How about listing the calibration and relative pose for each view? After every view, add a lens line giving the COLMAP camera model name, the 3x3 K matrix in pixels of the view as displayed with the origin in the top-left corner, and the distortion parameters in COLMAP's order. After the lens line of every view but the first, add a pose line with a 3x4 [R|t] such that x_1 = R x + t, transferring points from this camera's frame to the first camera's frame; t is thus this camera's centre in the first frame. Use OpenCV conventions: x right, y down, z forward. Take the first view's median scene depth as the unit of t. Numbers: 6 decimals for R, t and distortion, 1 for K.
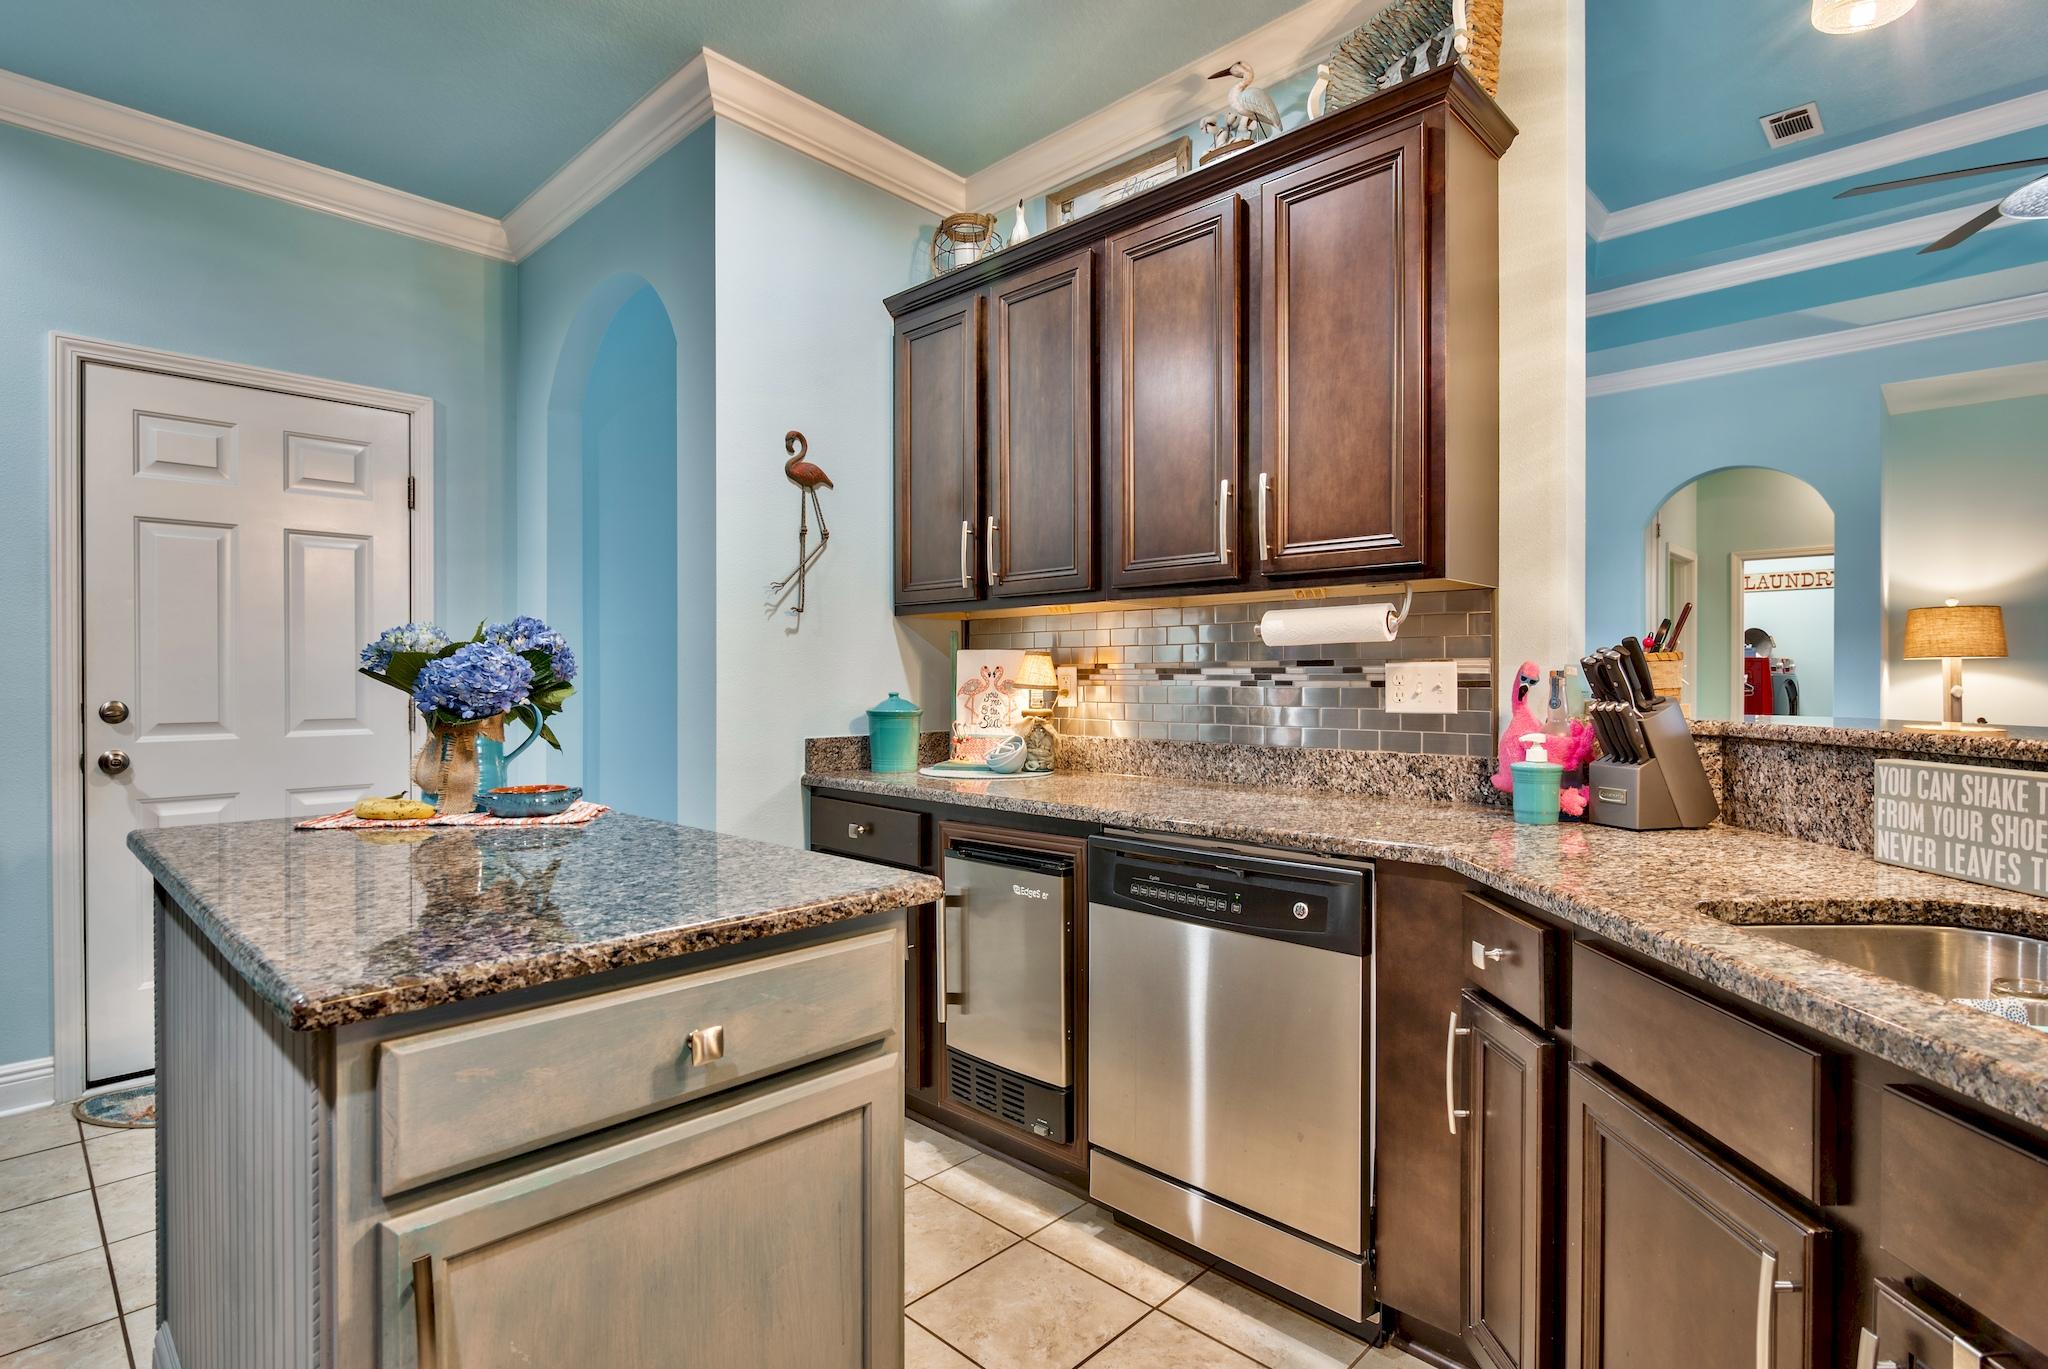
lens RADIAL K [[1014.8, 0, 1020.6], [0, 1014.8, 679.1], [0, 0, 1]] dist [-0.008372, 0.001668]
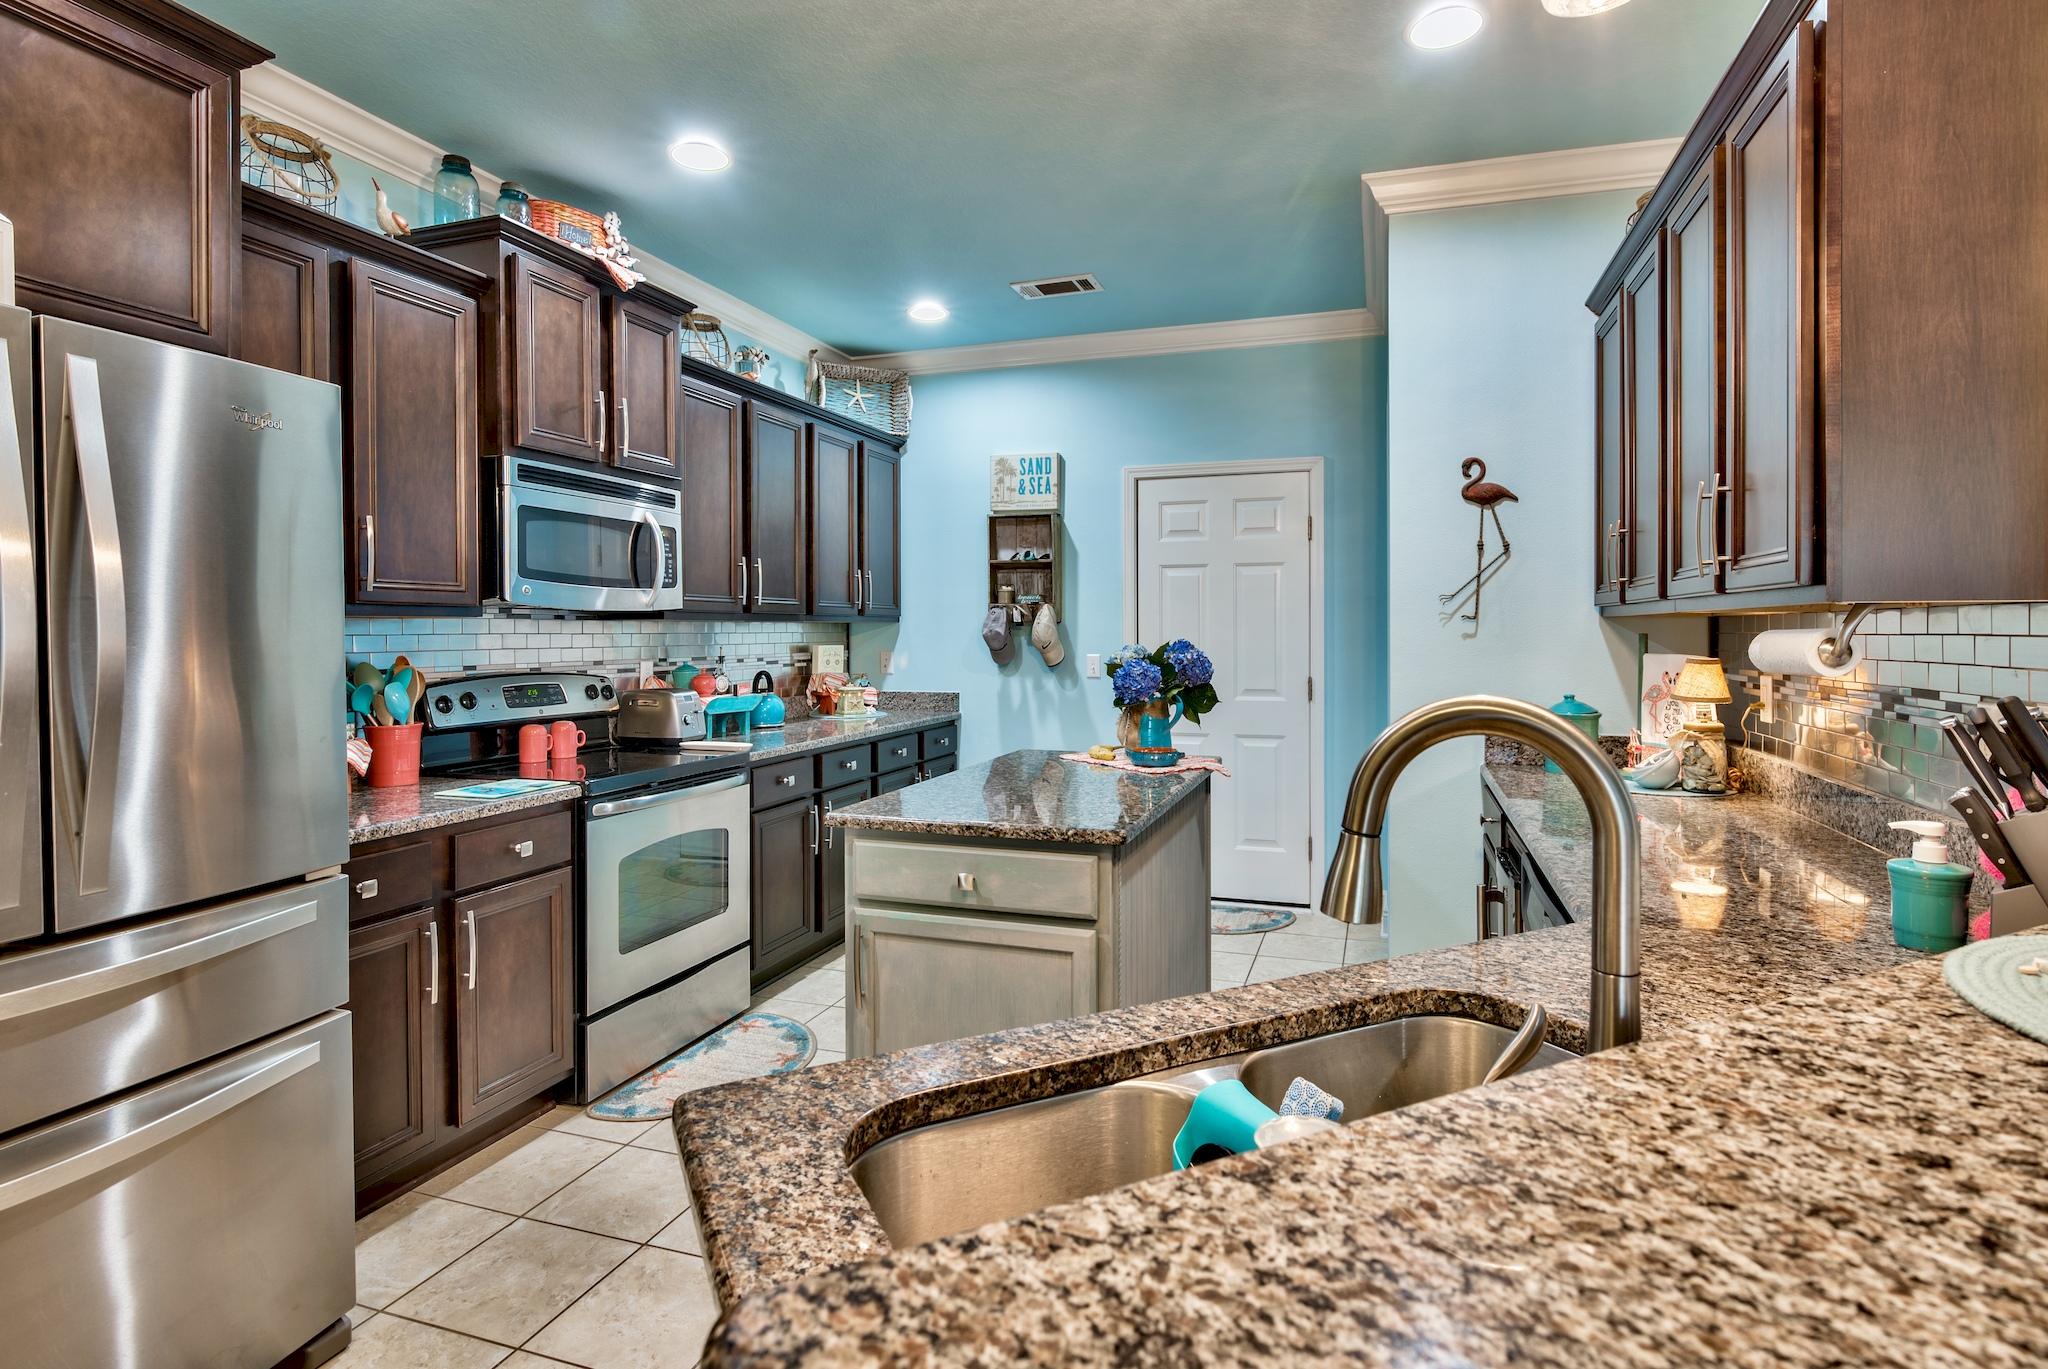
lens RADIAL K [[1014.8, 0, 1060.9], [0, 1014.8, 637.5], [0, 0, 1]] dist [-0.008372, 0.001668]
pose [[0.446873, 0.007375, -0.894567, 0.580588], [-0.001207, 0.999970, 0.007641, -0.053677], [0.894597, -0.002335, 0.446869, 0.091921]]
